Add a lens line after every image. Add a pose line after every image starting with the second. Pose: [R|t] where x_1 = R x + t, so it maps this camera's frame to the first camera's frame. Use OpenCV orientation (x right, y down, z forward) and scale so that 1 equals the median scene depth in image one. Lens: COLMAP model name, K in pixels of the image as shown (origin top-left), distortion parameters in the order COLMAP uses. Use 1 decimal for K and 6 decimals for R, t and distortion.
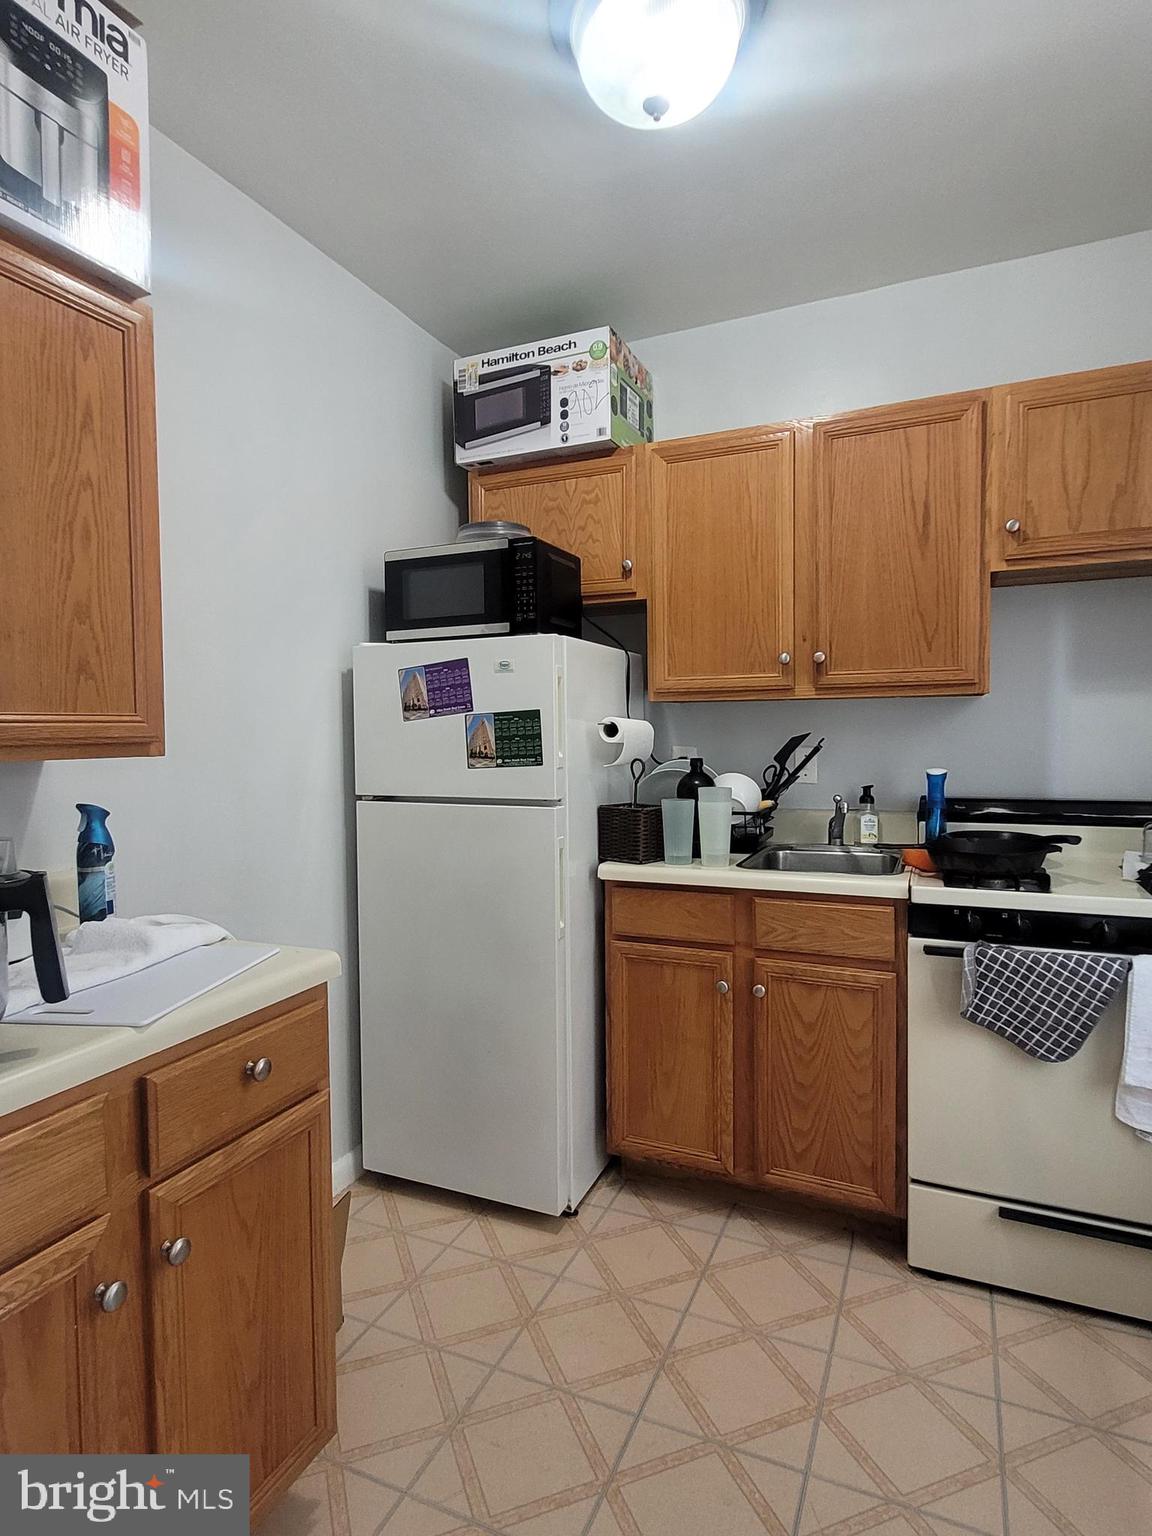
lens RADIAL K [[839.9, 0, 562.1], [0, 839.9, 766.6], [0, 0, 1]] dist [0.010320, -0.007225]
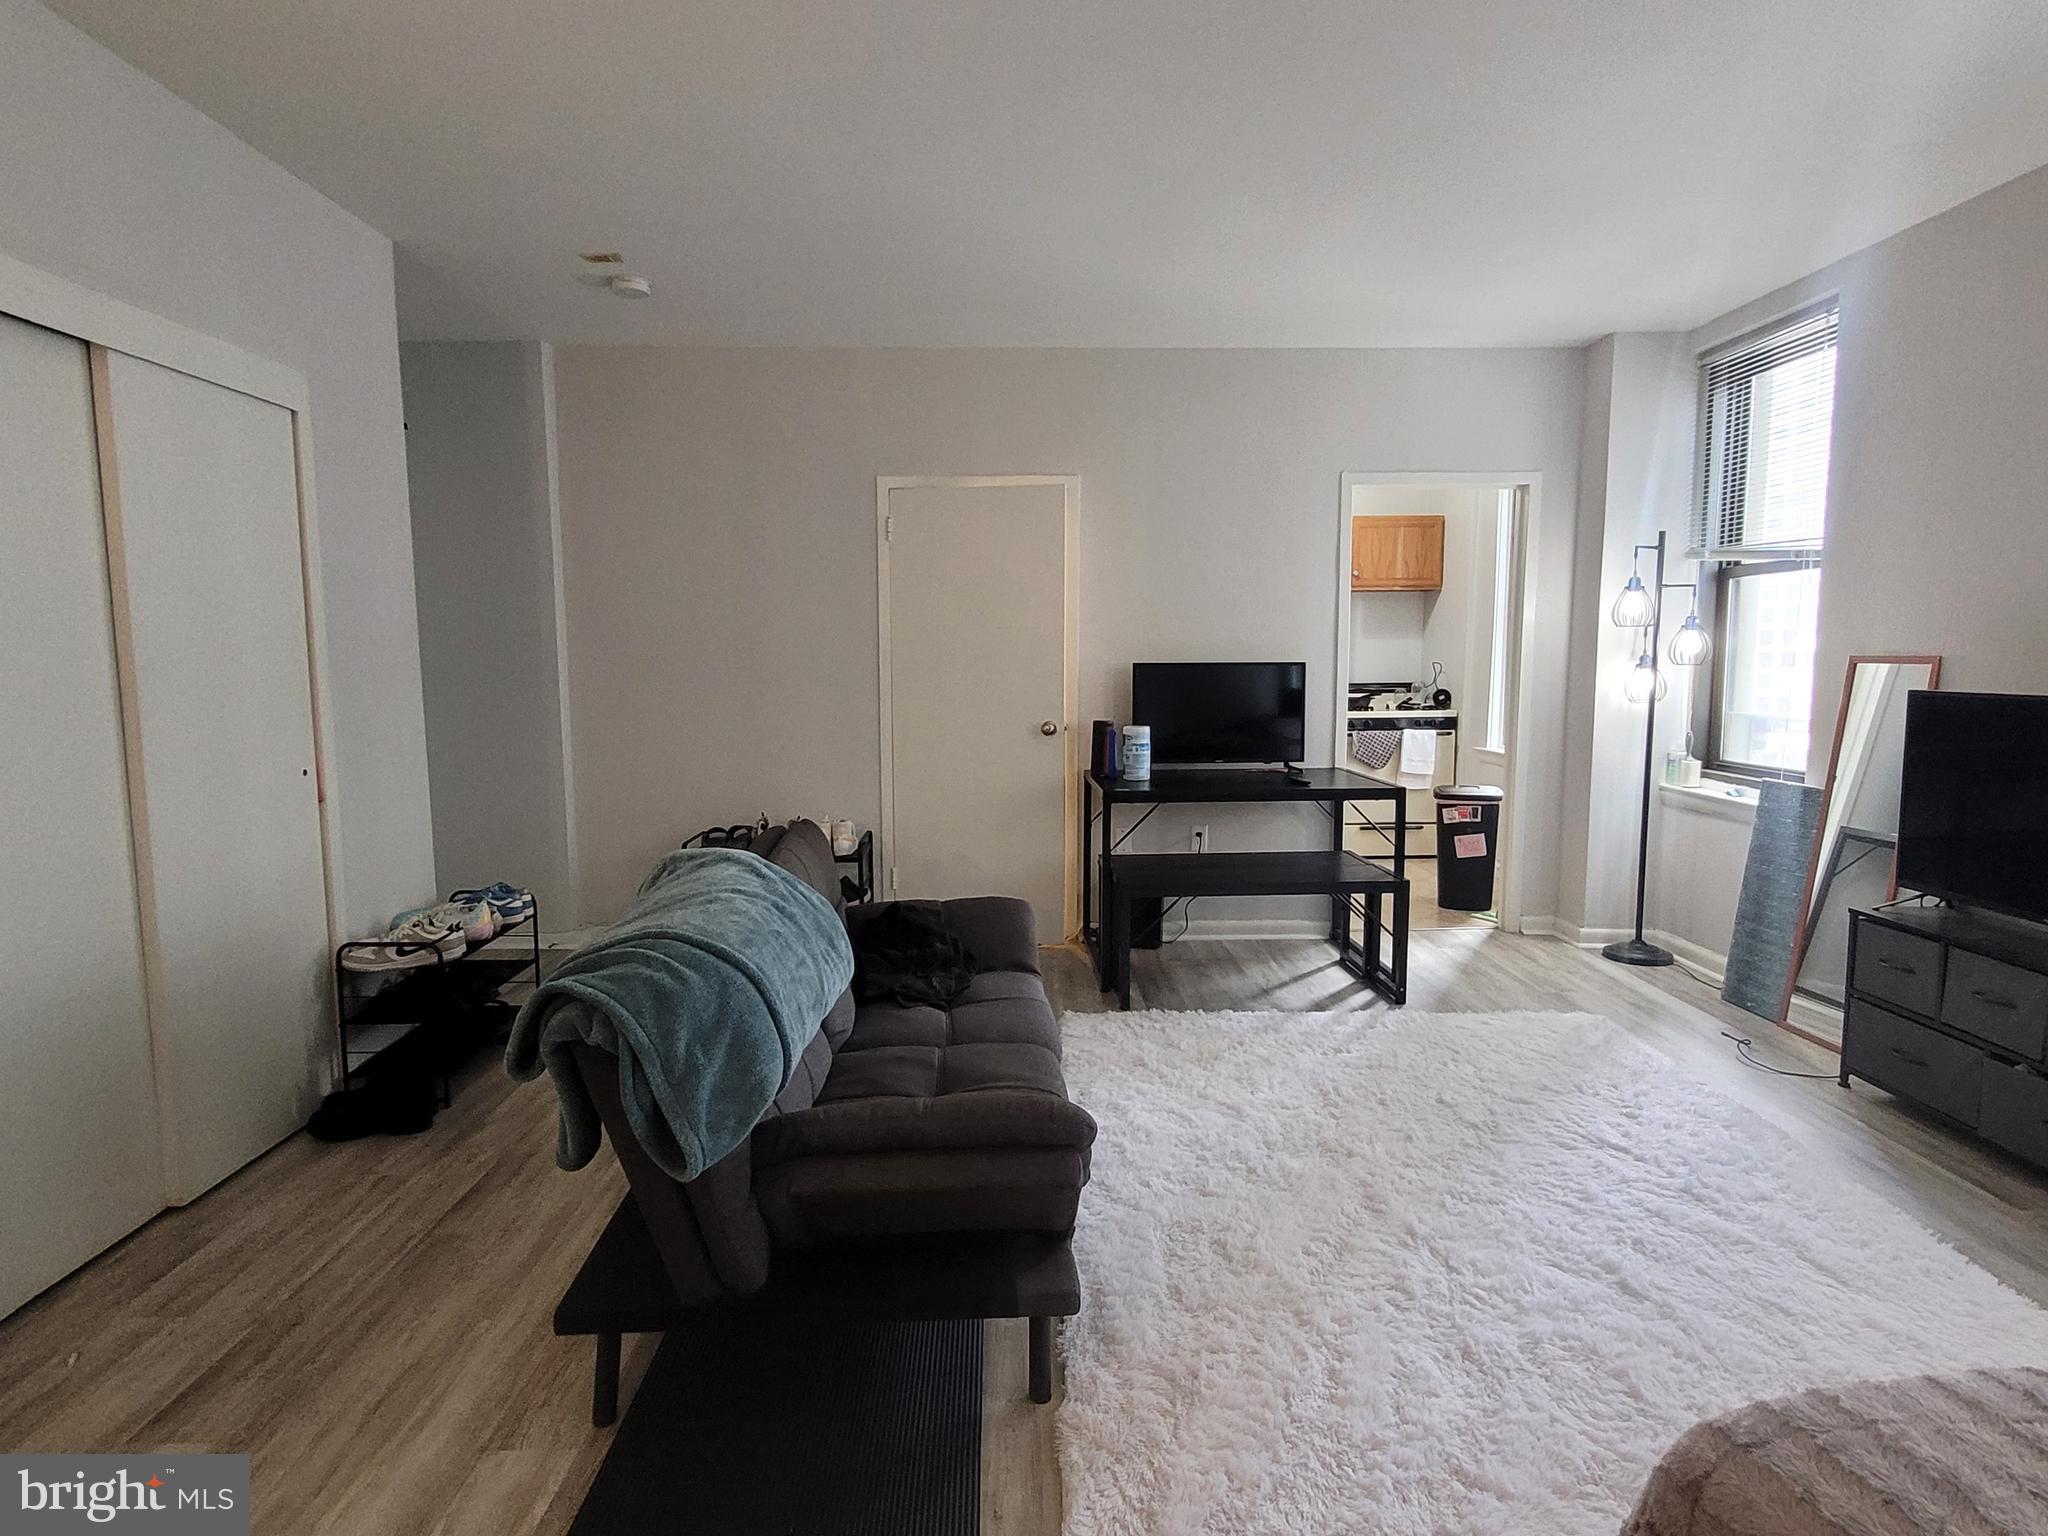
lens RADIAL K [[1119.8, 0, 1028.5], [0, 1119.8, 772.9], [0, 0, 1]] dist [0.010320, -0.007225]
pose [[0.899164, -0.037775, 0.435979, -1.814311], [0.014205, 0.998262, 0.057197, 0.105017], [-0.437382, -0.045236, 0.898137, -1.605676]]
